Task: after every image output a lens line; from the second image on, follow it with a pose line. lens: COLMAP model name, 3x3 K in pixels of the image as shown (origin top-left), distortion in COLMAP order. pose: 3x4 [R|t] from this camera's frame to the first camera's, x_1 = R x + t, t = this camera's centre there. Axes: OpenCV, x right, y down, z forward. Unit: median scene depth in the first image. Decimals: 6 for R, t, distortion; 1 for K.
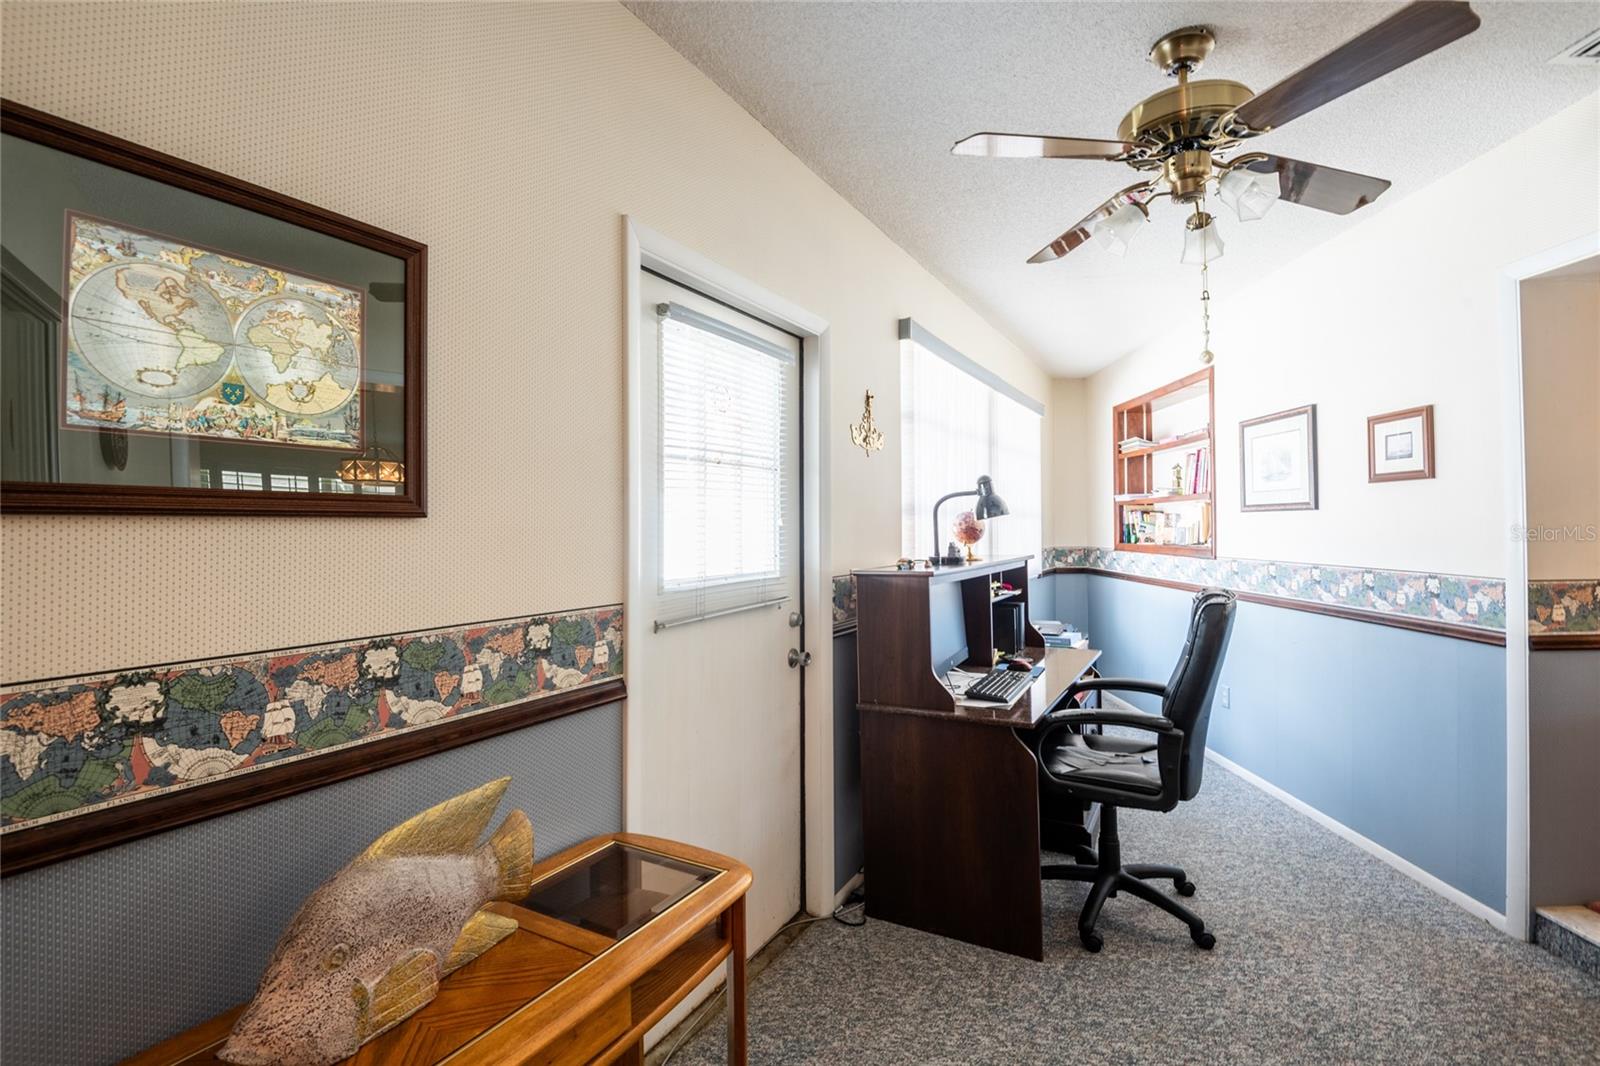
lens RADIAL K [[739.3, 0, 812.9], [0, 739.3, 515.5], [0, 0, 1]] dist [0.014957, -0.026692]
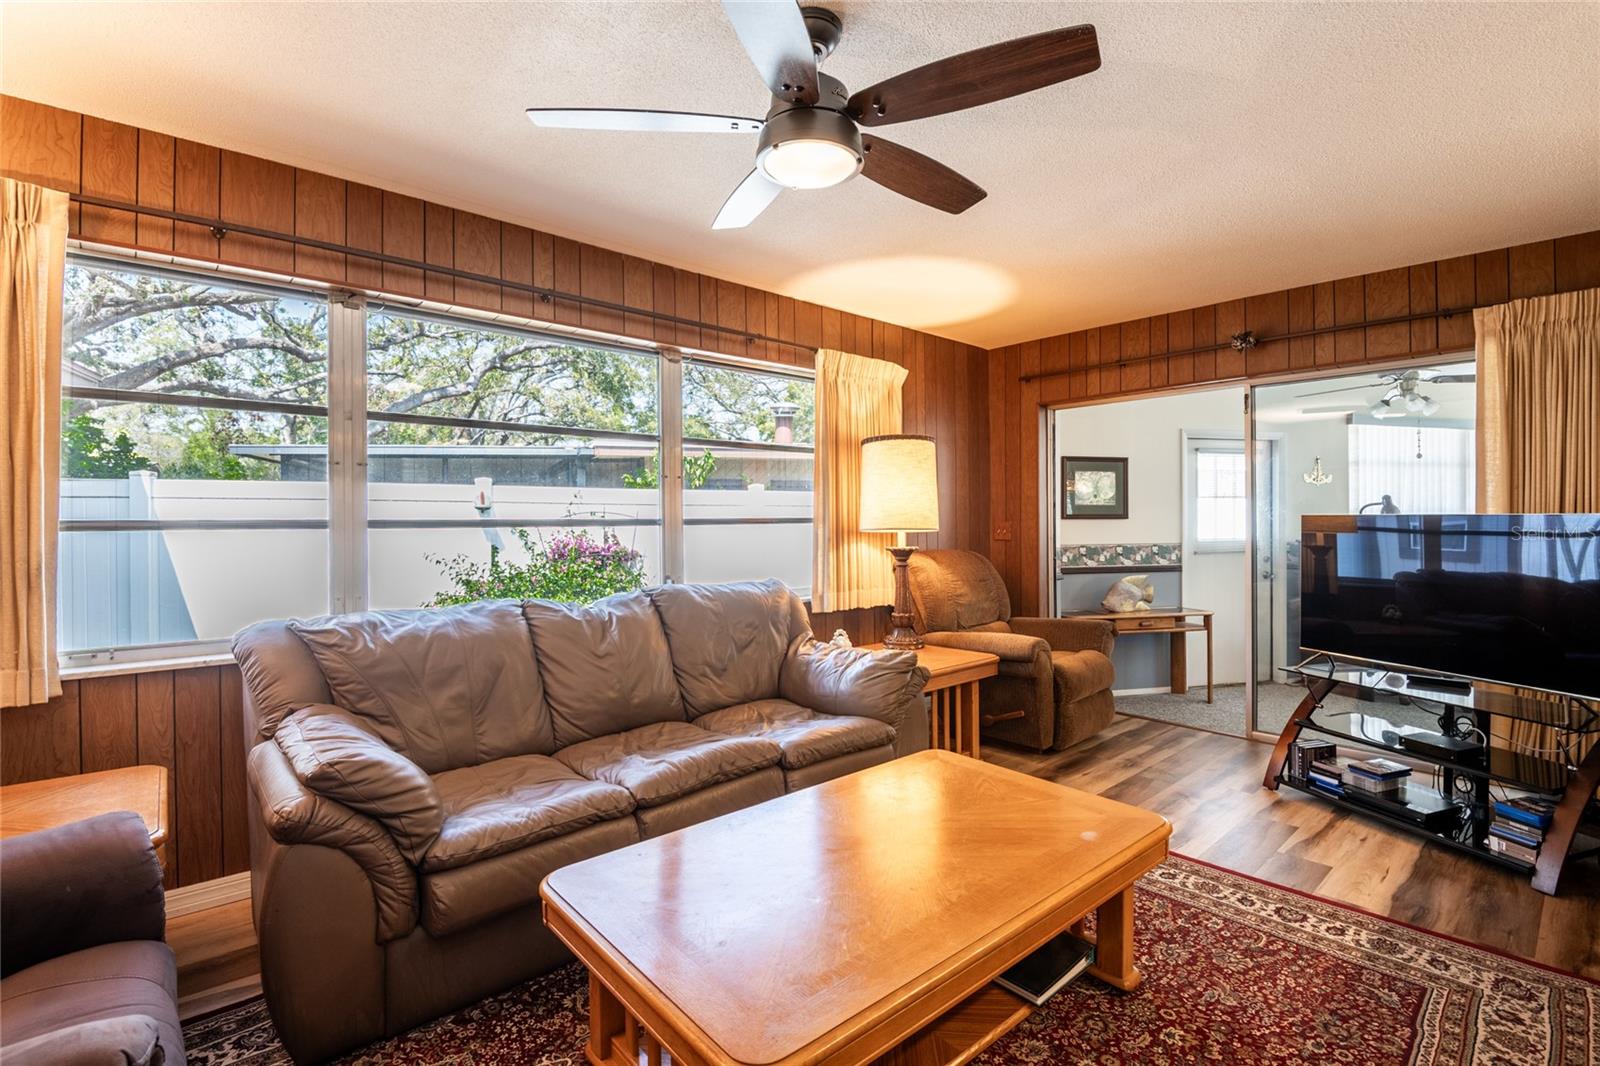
lens RADIAL K [[736.2, 0, 808.6], [0, 736.2, 524.4], [0, 0, 1]] dist [0.002453, -0.015927]
pose [[0.688527, 0.000341, -0.725211, 1.036695], [0.012943, 0.999835, 0.012759, -0.033466], [0.725095, -0.018171, 0.688409, -2.616275]]
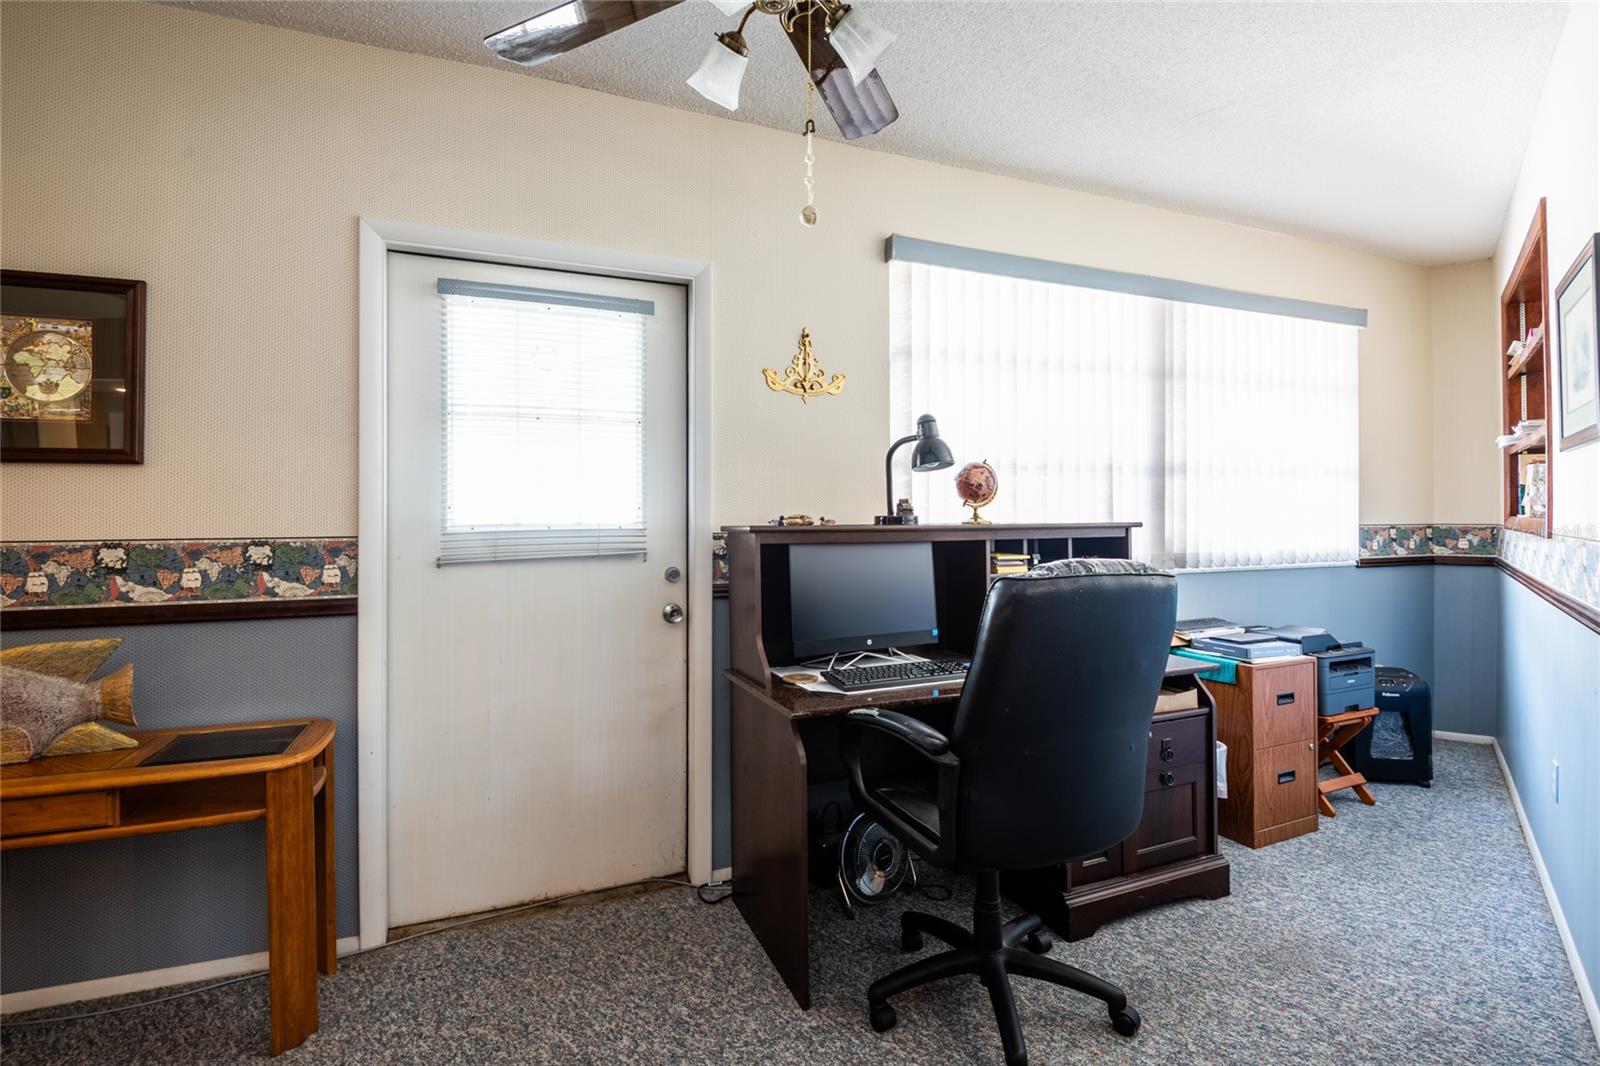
lens RADIAL K [[752.5, 0, 802.7], [0, 752.5, 507.3], [0, 0, 1]] dist [0.013400, -0.023448]
pose [[0.781895, -0.000069, -0.623410, 1.111155], [0.008225, 0.999914, 0.010206, 0.064941], [0.623356, -0.013108, 0.781829, 0.496481]]
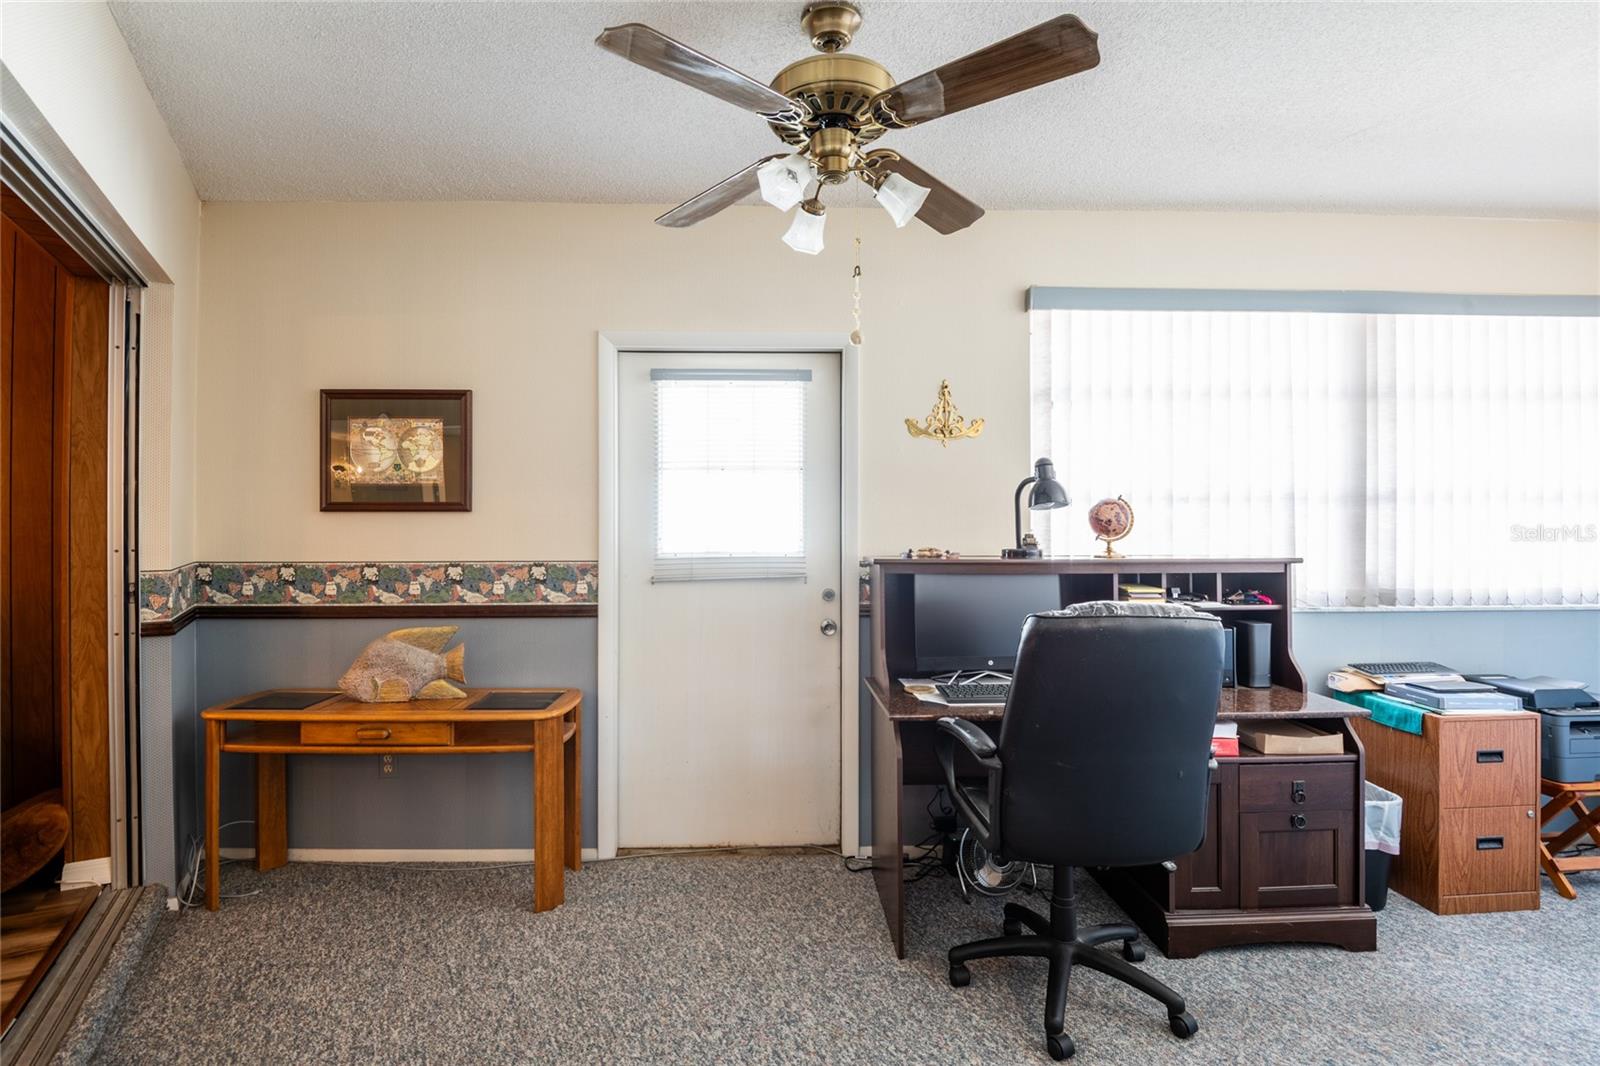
lens RADIAL K [[773.8, 0, 786.1], [0, 773.8, 514.5], [0, 0, 1]] dist [0.010716, -0.020890]
pose [[0.505404, 0.001860, -0.862881, 1.520527], [0.011599, 0.999893, 0.008949, 0.001576], [0.862805, -0.014532, 0.505328, 0.486251]]
